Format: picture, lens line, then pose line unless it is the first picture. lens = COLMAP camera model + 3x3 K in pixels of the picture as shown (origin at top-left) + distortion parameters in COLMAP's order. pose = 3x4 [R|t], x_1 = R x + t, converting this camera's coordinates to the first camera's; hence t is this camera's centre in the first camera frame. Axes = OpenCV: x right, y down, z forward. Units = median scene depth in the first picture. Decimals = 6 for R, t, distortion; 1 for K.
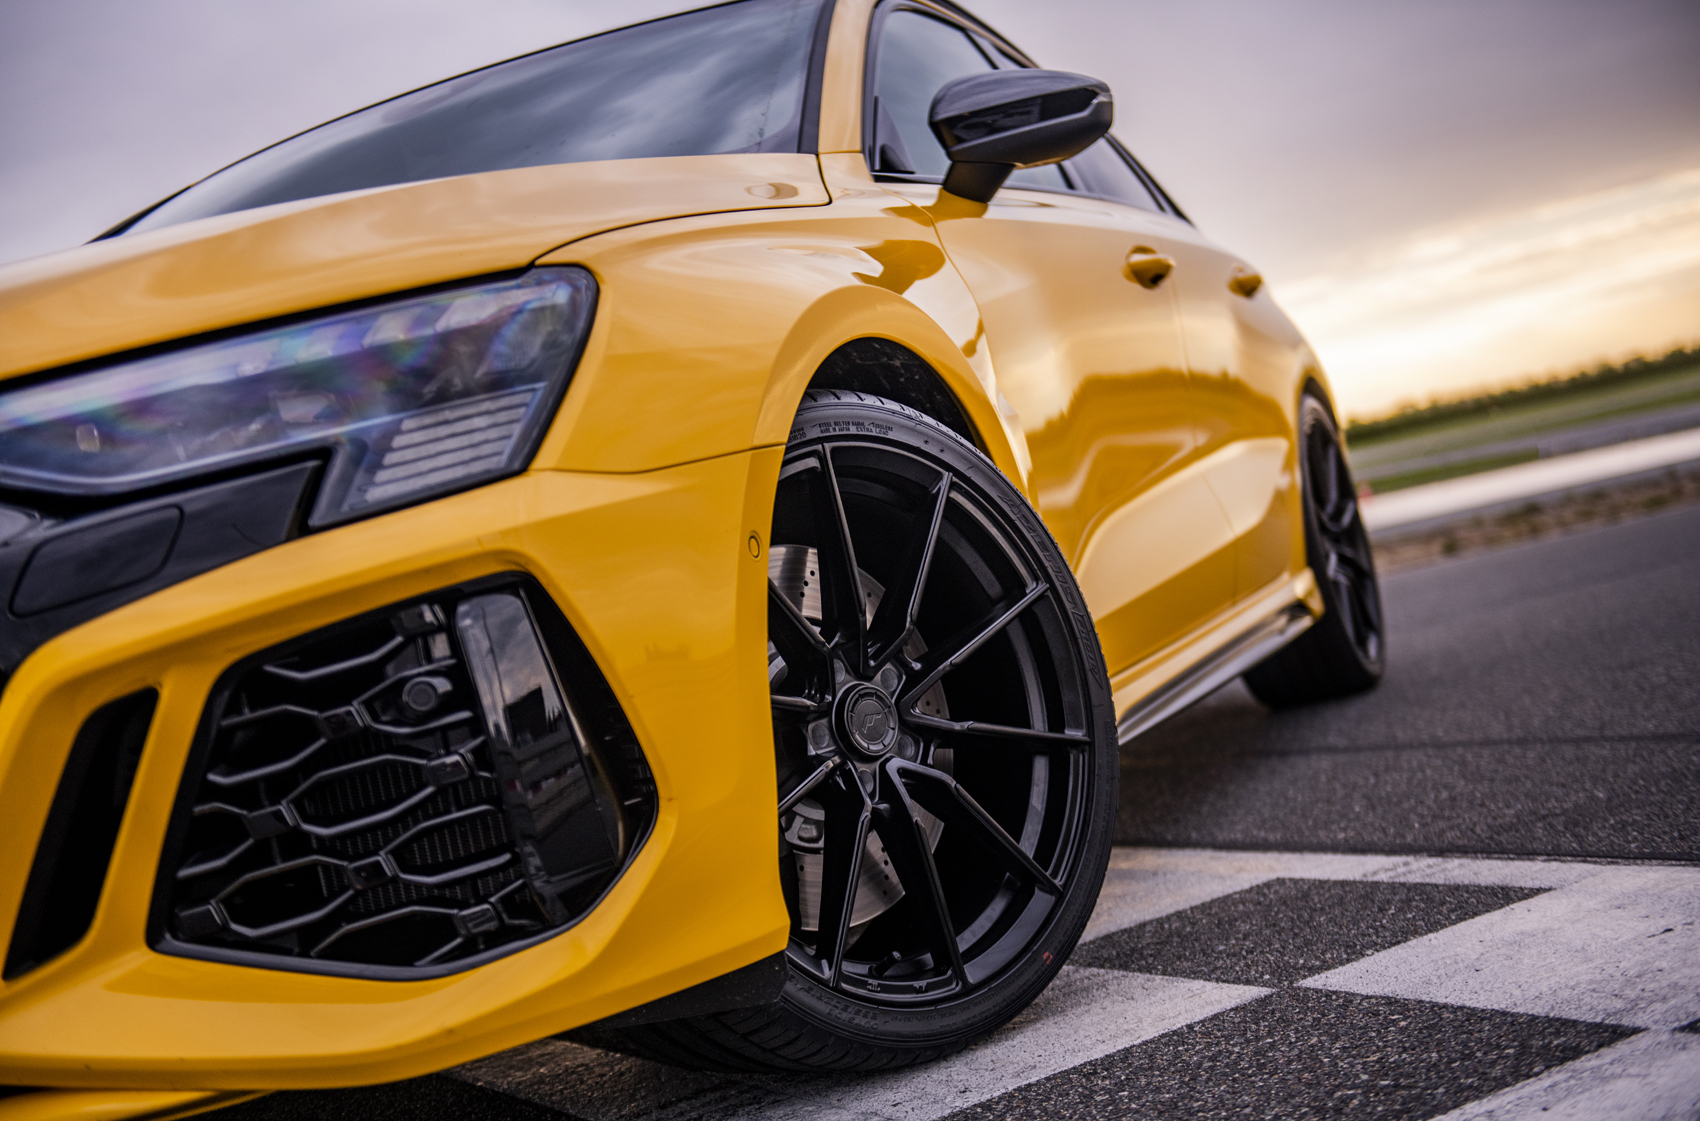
lens RADIAL K [[2146.7, 0, 850.0], [0, 2146.7, 560.5], [0, 0, 1]] dist [0.079702, -0.040899]
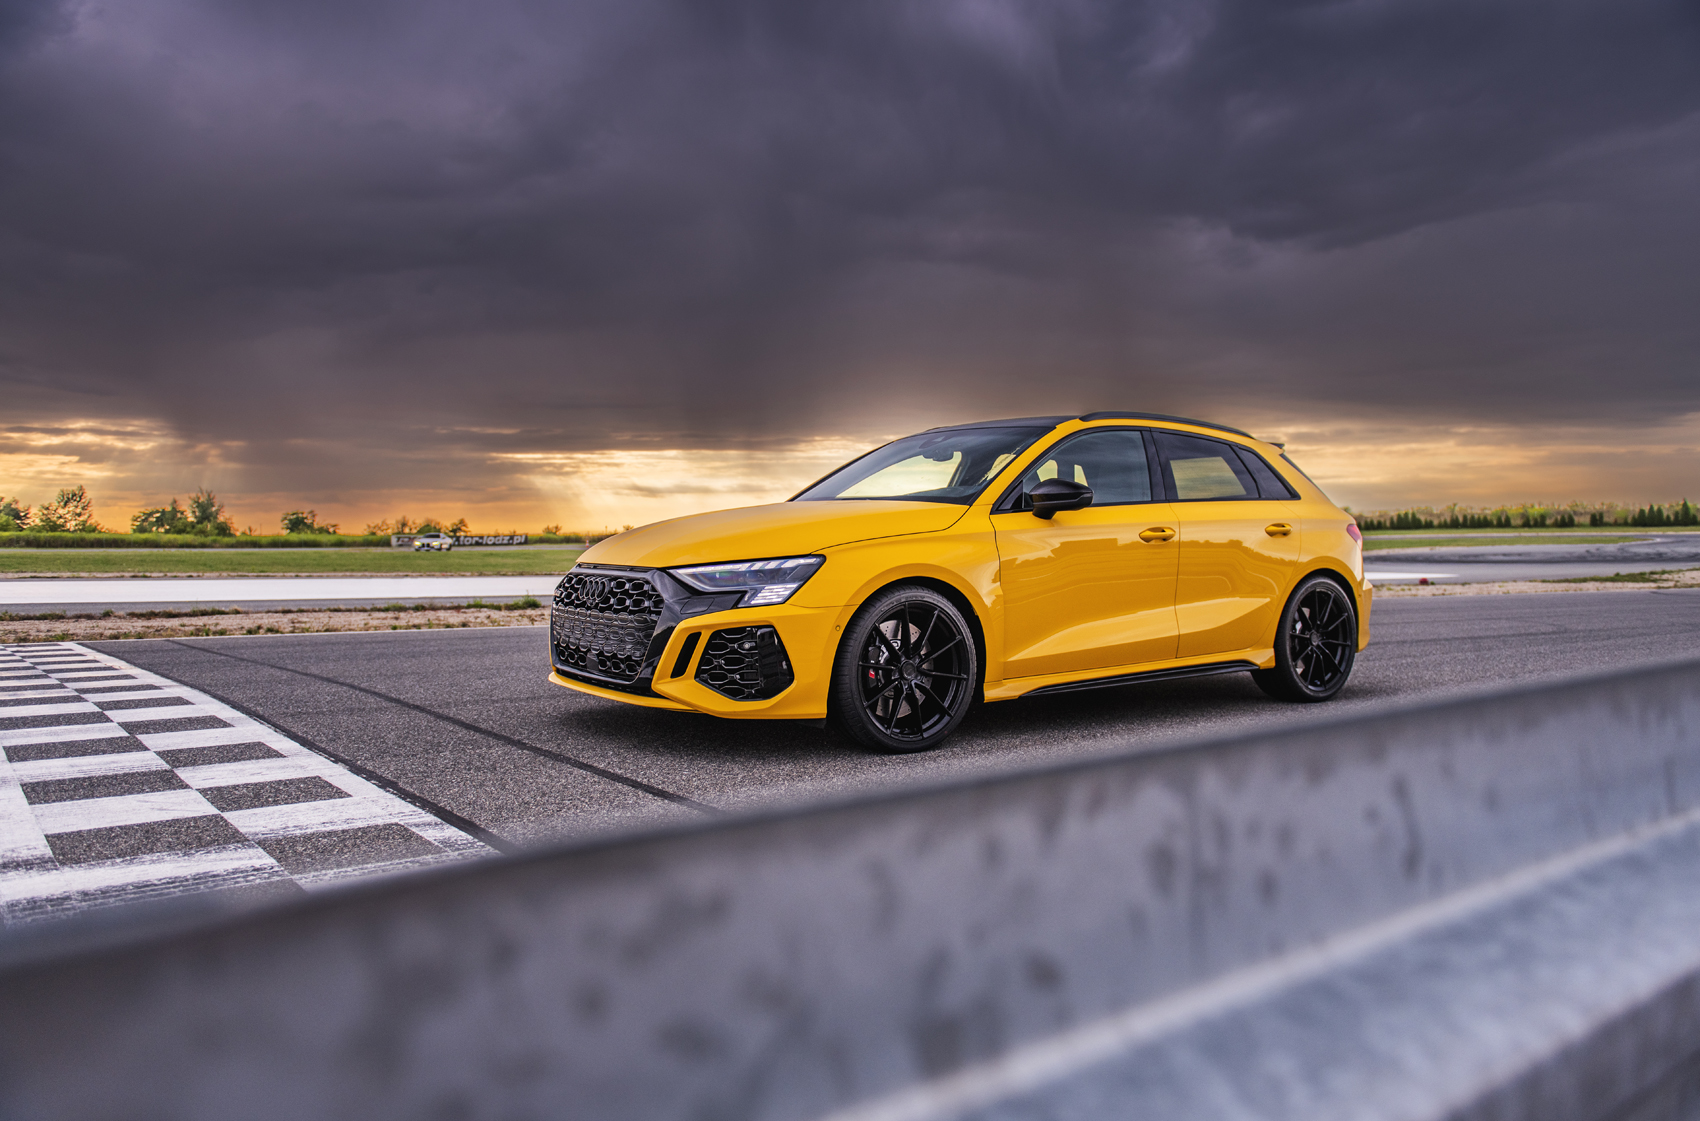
lens RADIAL K [[1197.7, 0, 850.0], [0, 1197.7, 560.5], [0, 0, 1]] dist [0.000972, -0.000265]
pose [[0.826163, 0.221287, -0.518157, 1.067520], [-0.175099, 0.974947, 0.137183, -0.423682], [0.535532, -0.022607, 0.844212, -0.923964]]
